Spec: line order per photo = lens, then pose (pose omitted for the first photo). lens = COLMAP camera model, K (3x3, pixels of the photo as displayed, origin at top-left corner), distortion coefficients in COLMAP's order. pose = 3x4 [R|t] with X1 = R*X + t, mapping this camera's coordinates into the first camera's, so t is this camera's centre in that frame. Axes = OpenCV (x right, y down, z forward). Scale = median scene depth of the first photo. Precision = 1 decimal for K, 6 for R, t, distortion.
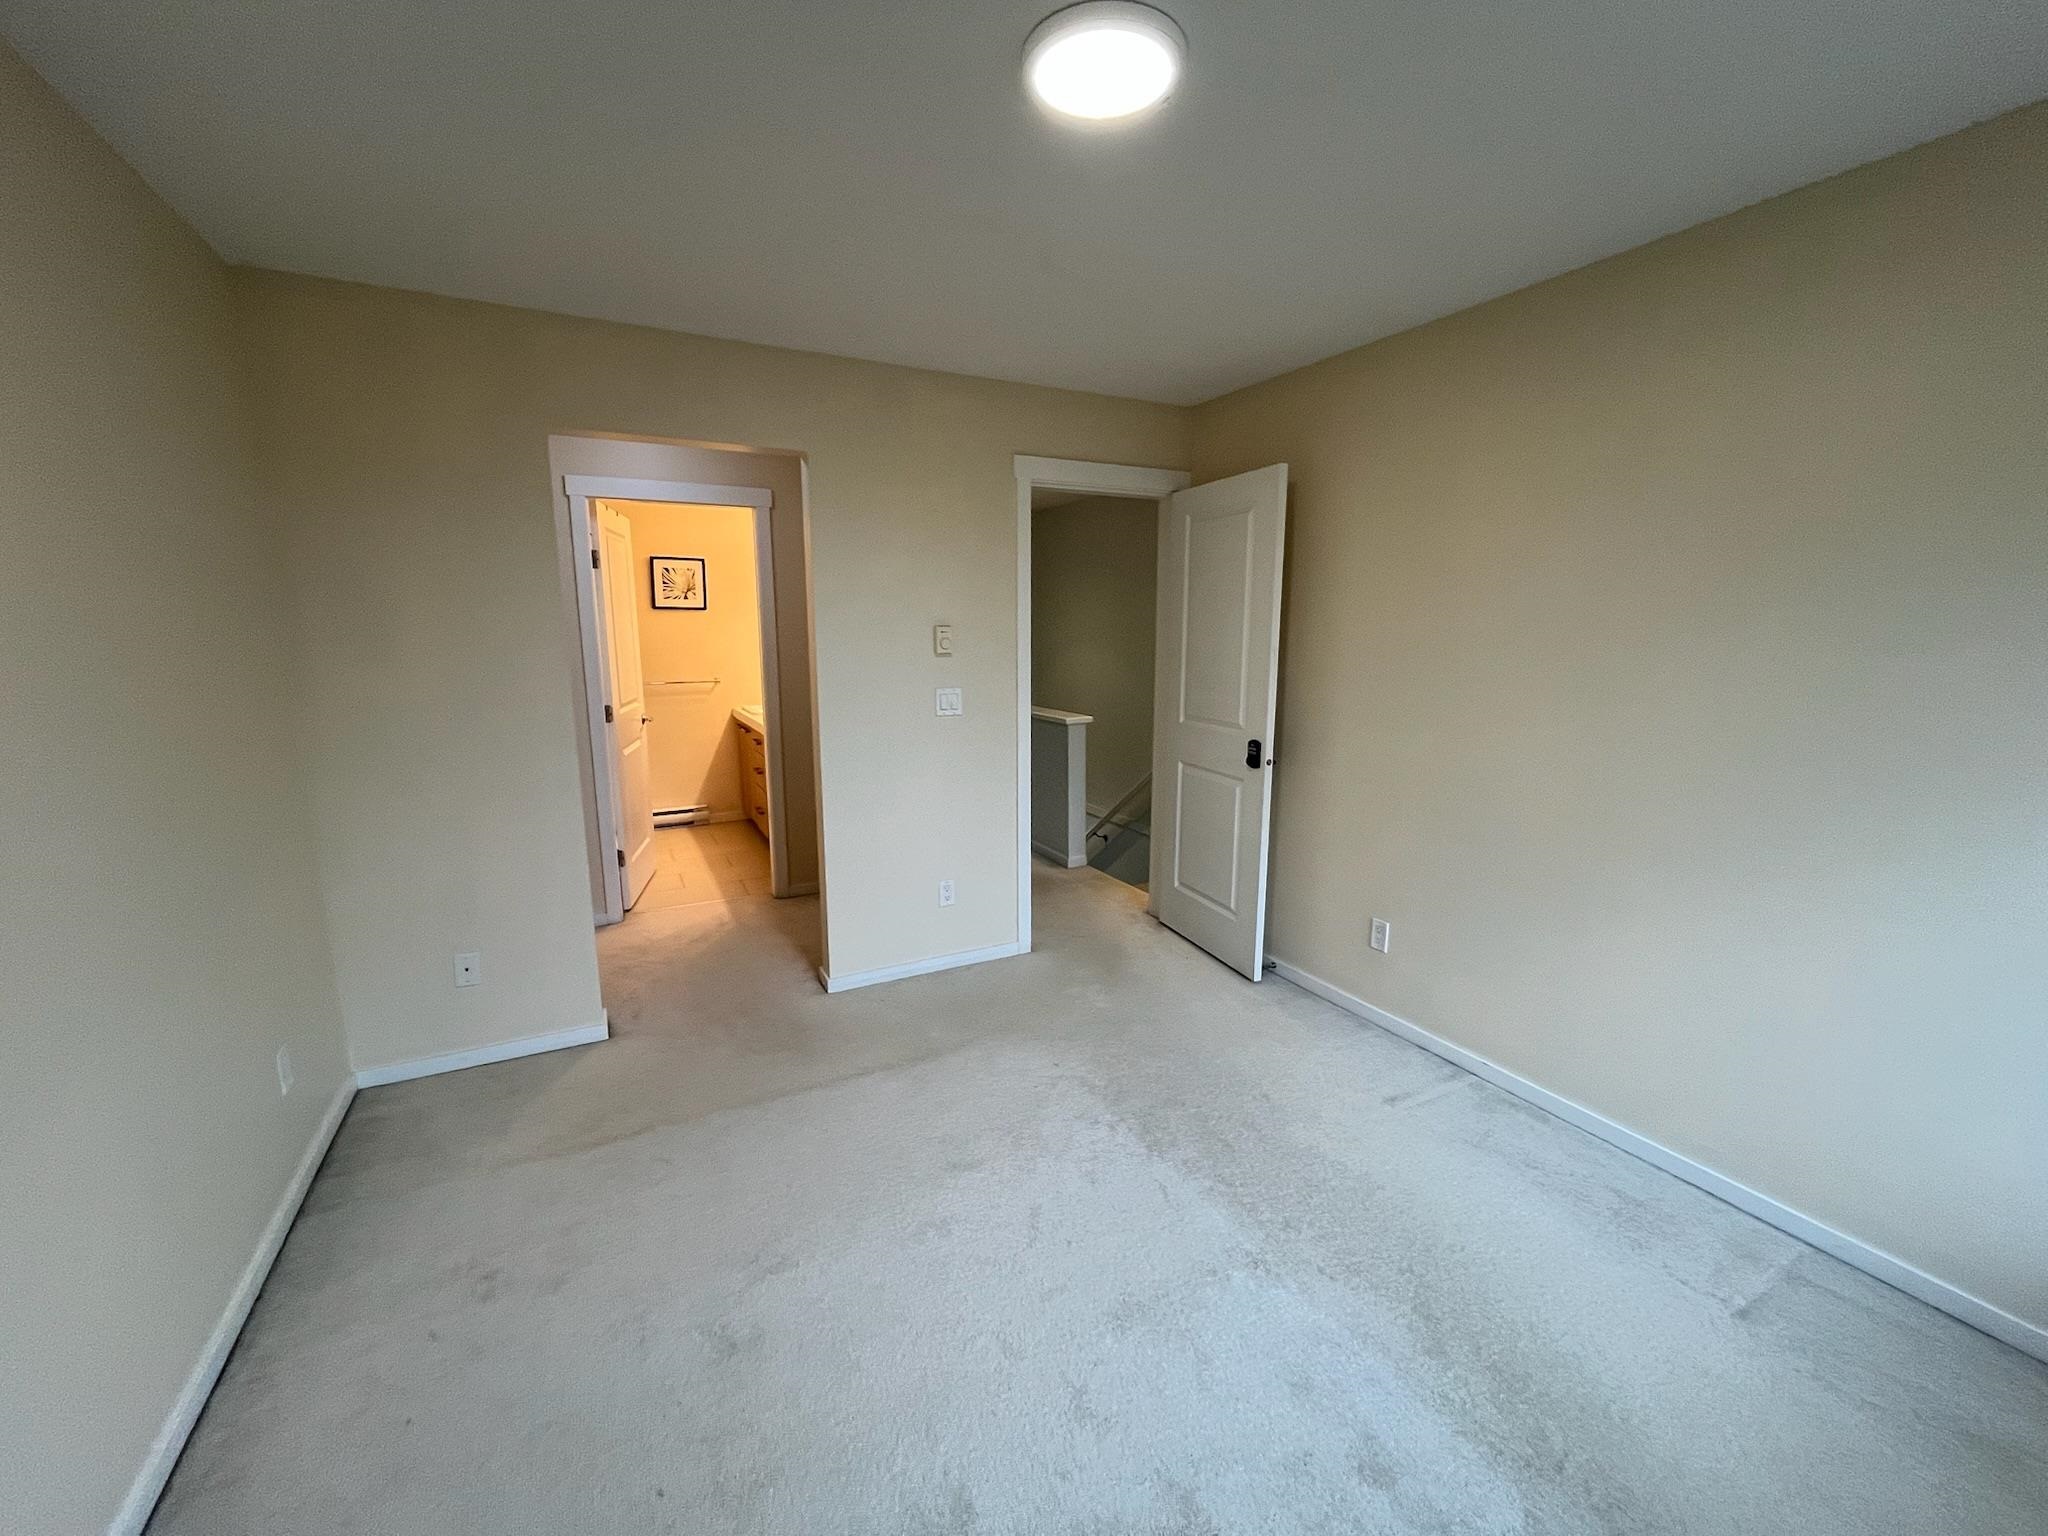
lens RADIAL K [[829.7, 0, 1026.3], [0, 829.7, 771.3], [0, 0, 1]] dist [-0.002784, -0.000288]
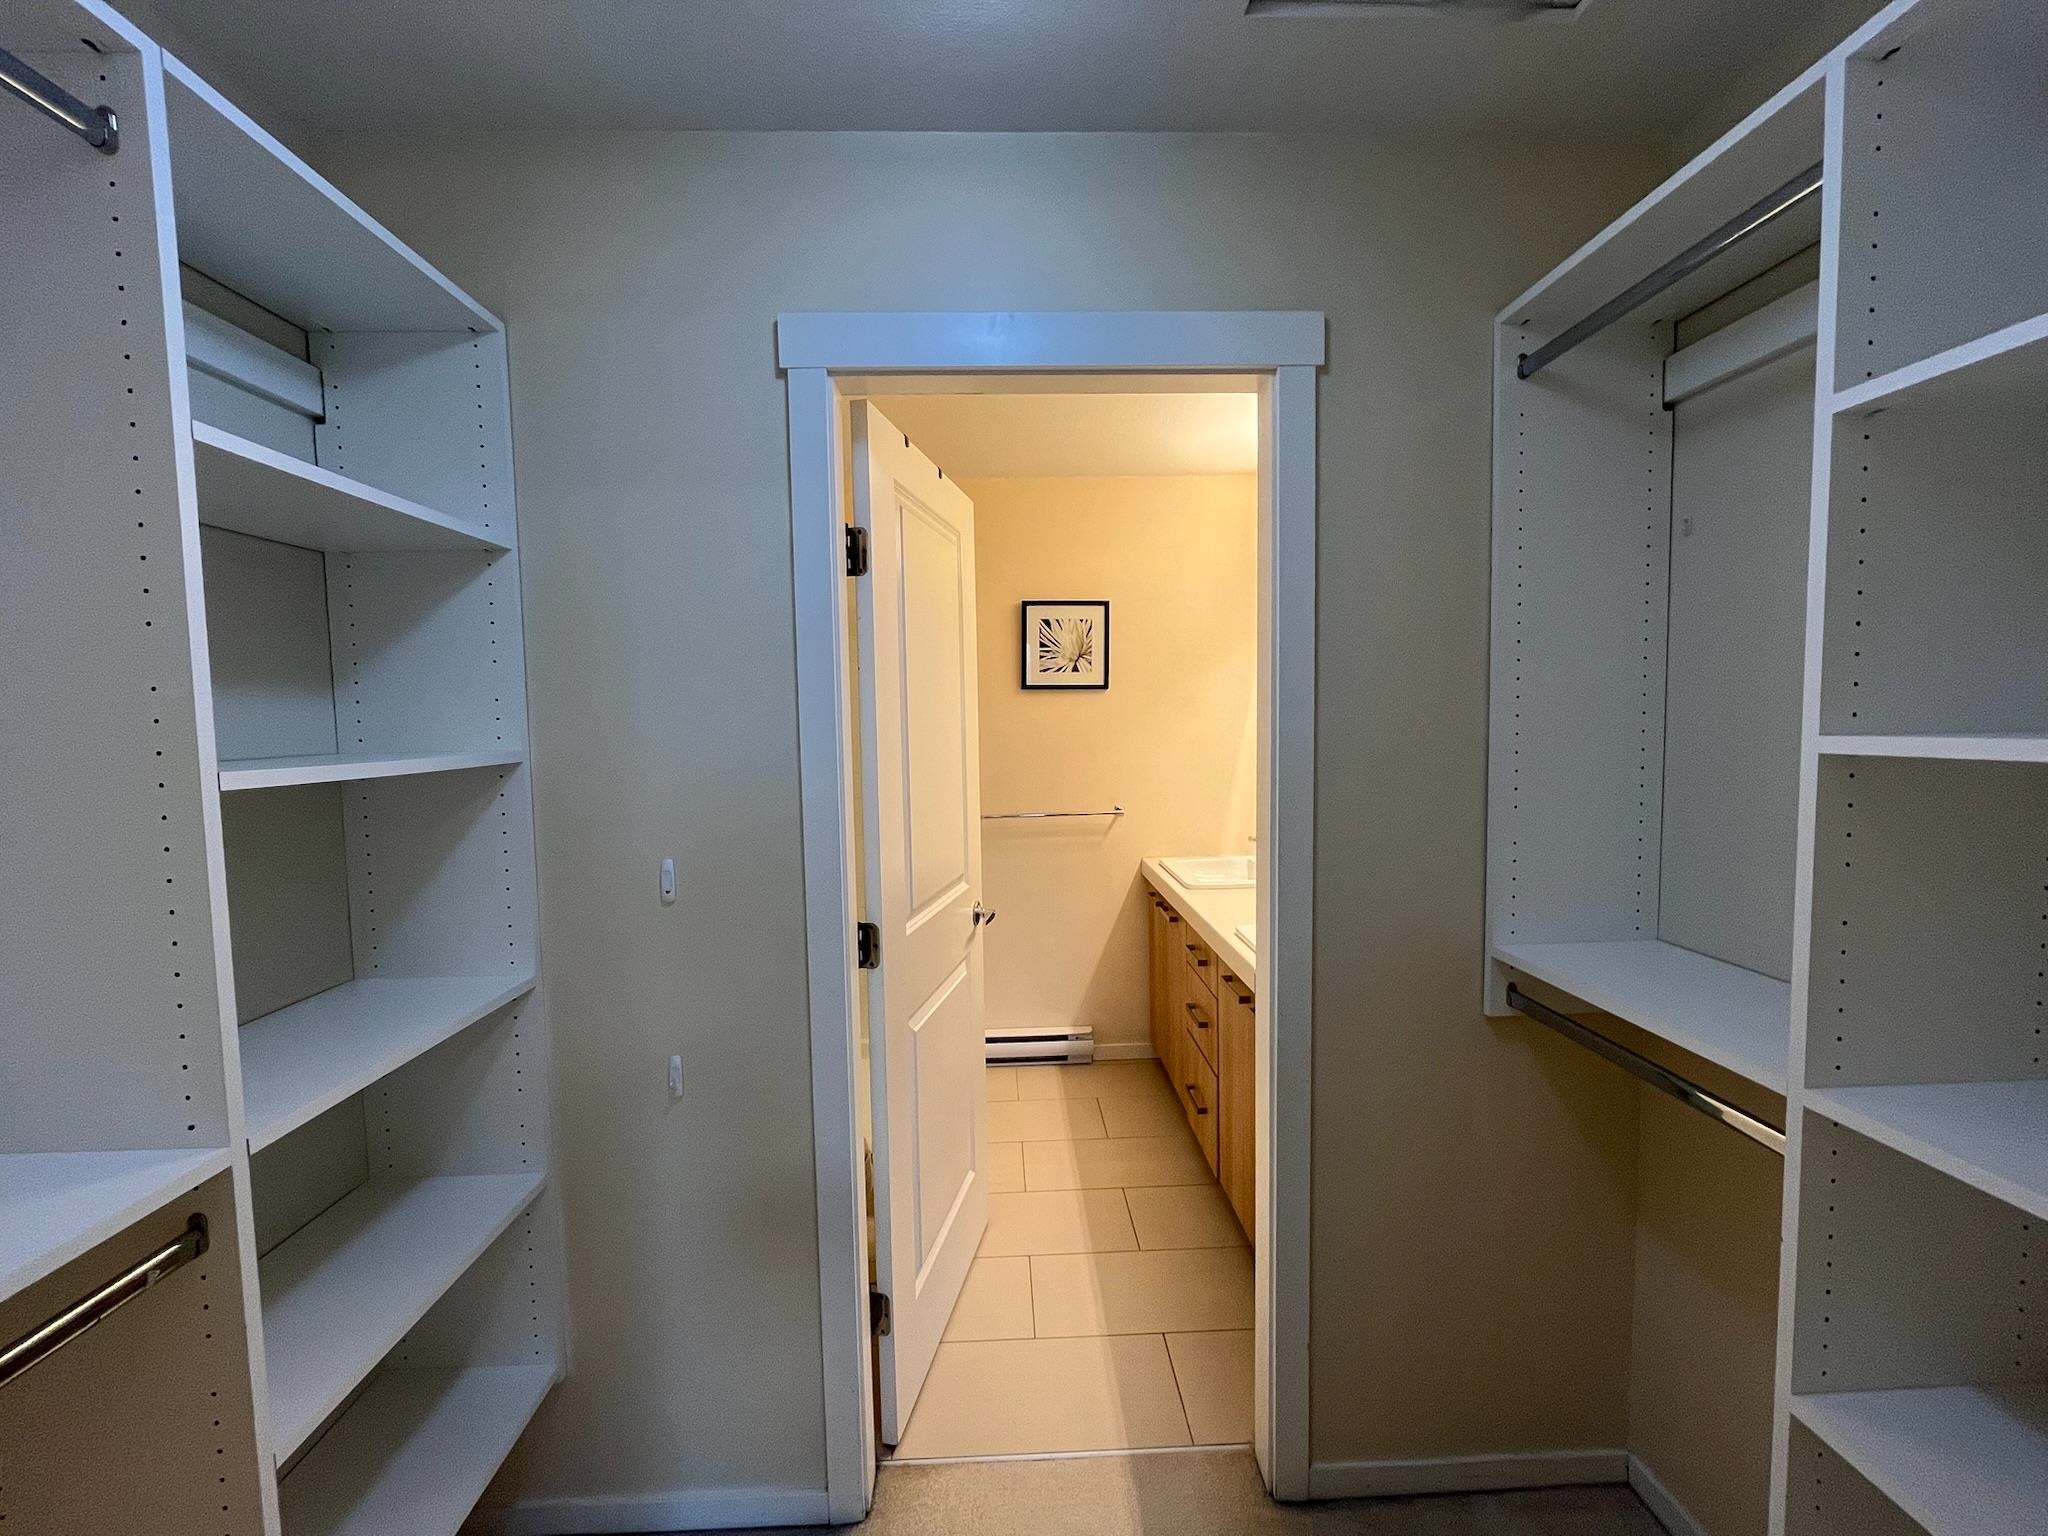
lens RADIAL K [[829.7, 0, 1026.3], [0, 829.7, 762.7], [0, 0, 1]] dist [-0.002784, -0.000288]
pose [[0.901481, 0.007387, -0.432756, -0.192213], [-0.057289, 0.993093, -0.102388, -0.084285], [0.429011, 0.117093, 0.895678, 0.479049]]
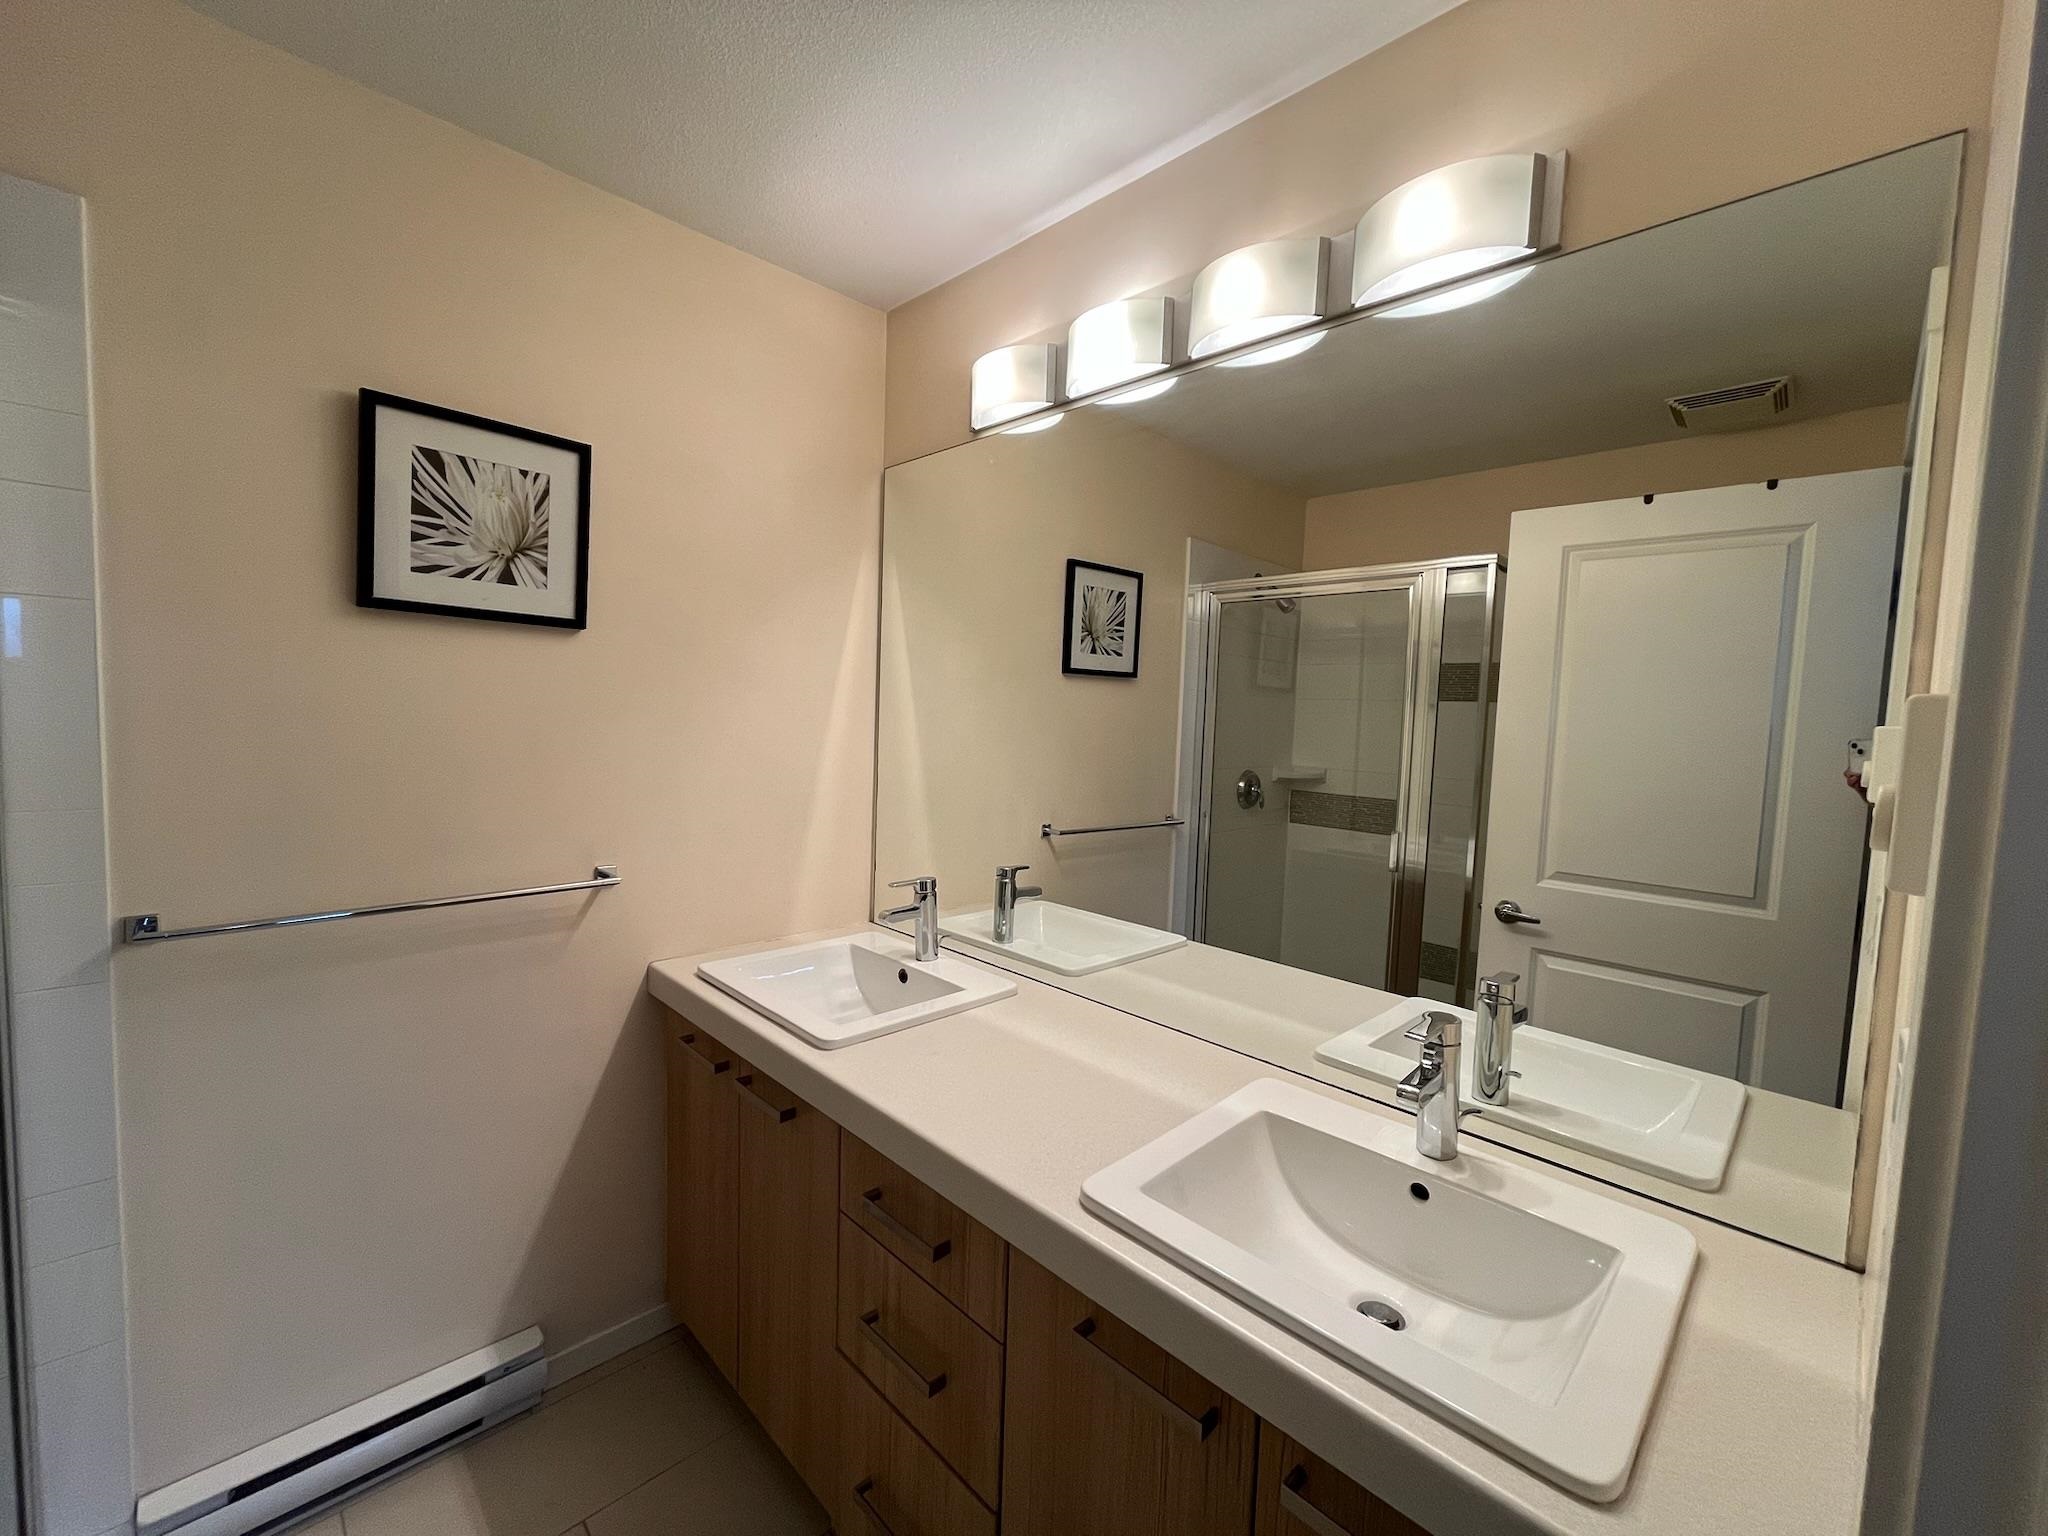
lens RADIAL K [[829.7, 0, 1020.0], [0, 829.7, 768.8], [0, 0, 1]] dist [-0.002784, -0.000288]
pose [[0.954485, 0.016498, 0.297803, -0.334087], [0.013017, 0.995213, -0.096857, -0.121880], [-0.297976, 0.096325, 0.949701, 0.710867]]
